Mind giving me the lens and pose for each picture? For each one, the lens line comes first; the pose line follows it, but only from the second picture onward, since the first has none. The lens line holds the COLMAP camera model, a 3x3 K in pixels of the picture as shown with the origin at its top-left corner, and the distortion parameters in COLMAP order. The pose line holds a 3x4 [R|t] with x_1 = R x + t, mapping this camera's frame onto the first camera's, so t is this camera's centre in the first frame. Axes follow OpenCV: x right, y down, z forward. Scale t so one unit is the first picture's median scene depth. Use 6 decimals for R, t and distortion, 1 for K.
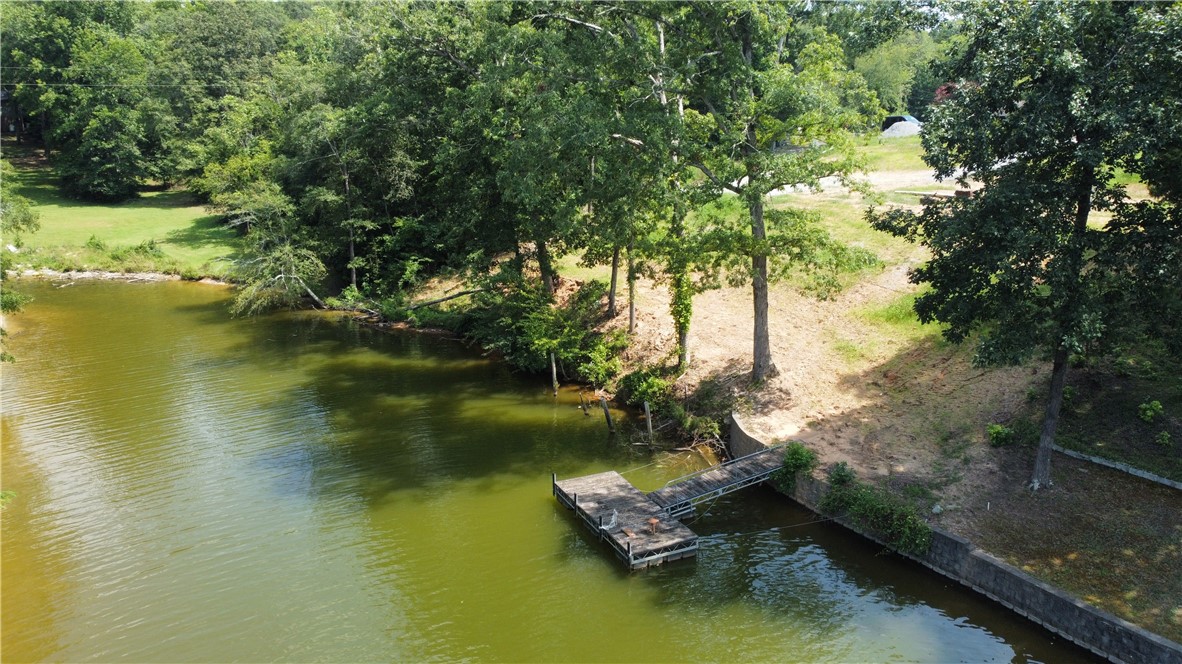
lens RADIAL K [[892.4, 0, 591.0], [0, 892.4, 332.0], [0, 0, 1]] dist [-0.002364, -0.000288]
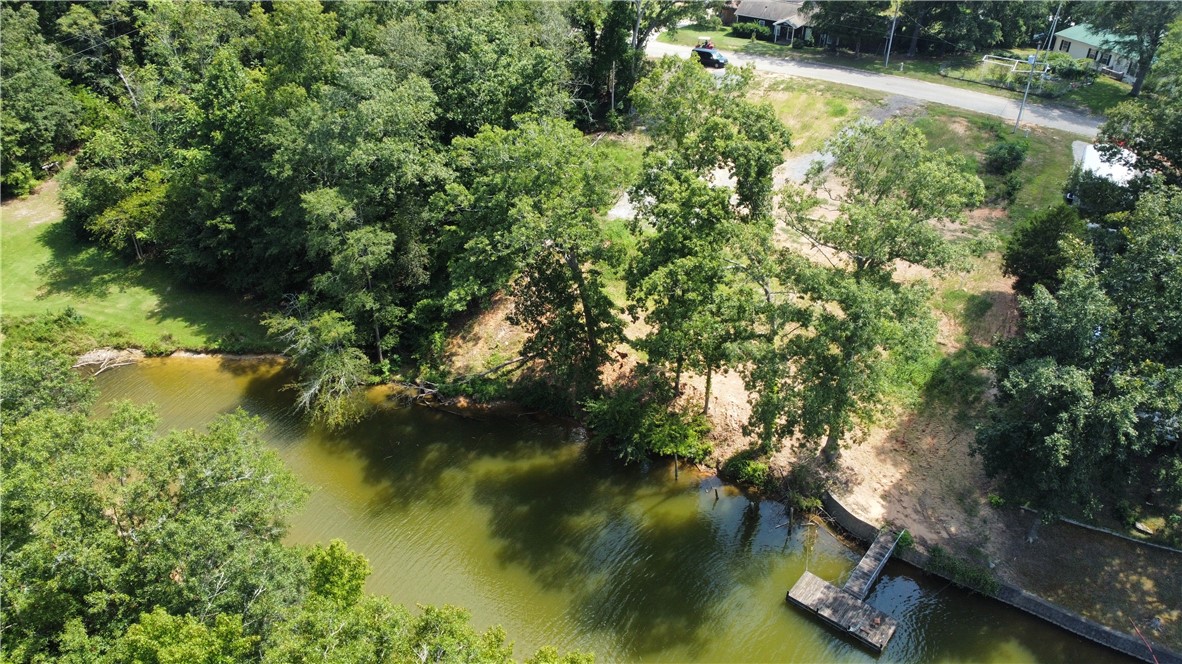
lens RADIAL K [[892.4, 0, 591.0], [0, 892.4, 332.0], [0, 0, 1]] dist [-0.002364, -0.000288]
pose [[0.898024, -0.222735, 0.379398, -0.688160], [0.083353, 0.932891, 0.350382, -0.694785], [-0.431979, -0.283027, 0.856323, -0.093848]]
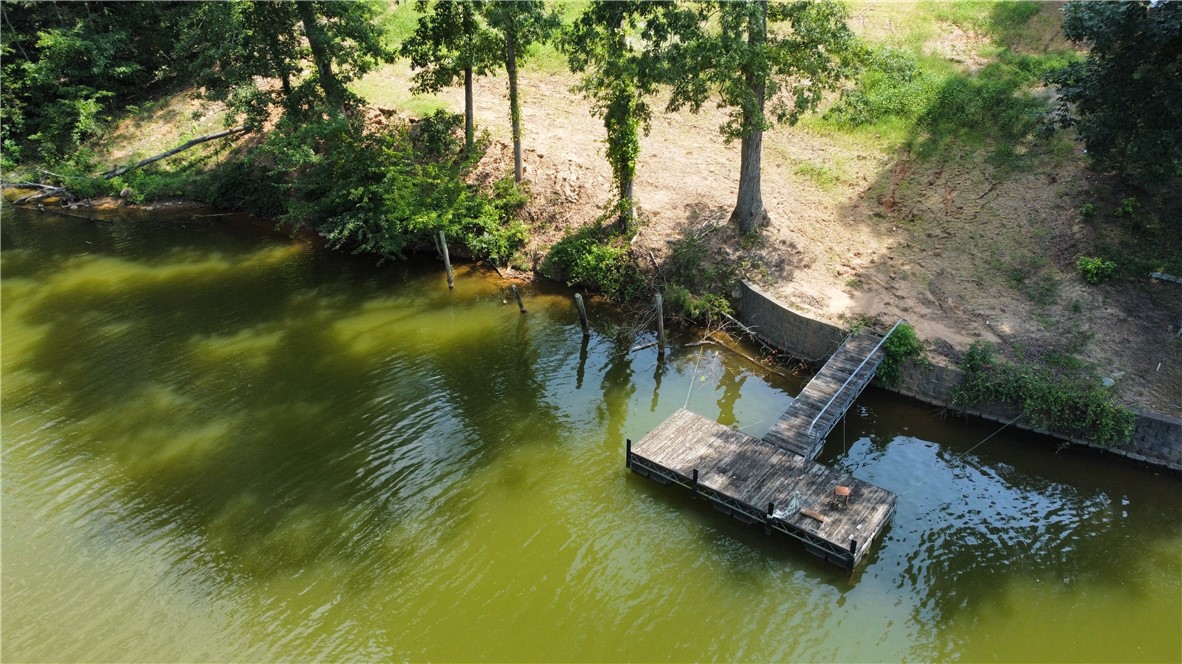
lens RADIAL K [[892.4, 0, 591.0], [0, 892.4, 332.0], [0, 0, 1]] dist [-0.002364, -0.000288]
pose [[0.891251, -0.214024, 0.399831, -0.250223], [0.104812, 0.954976, 0.277552, -0.087894], [-0.441232, -0.205461, 0.873556, 0.333184]]
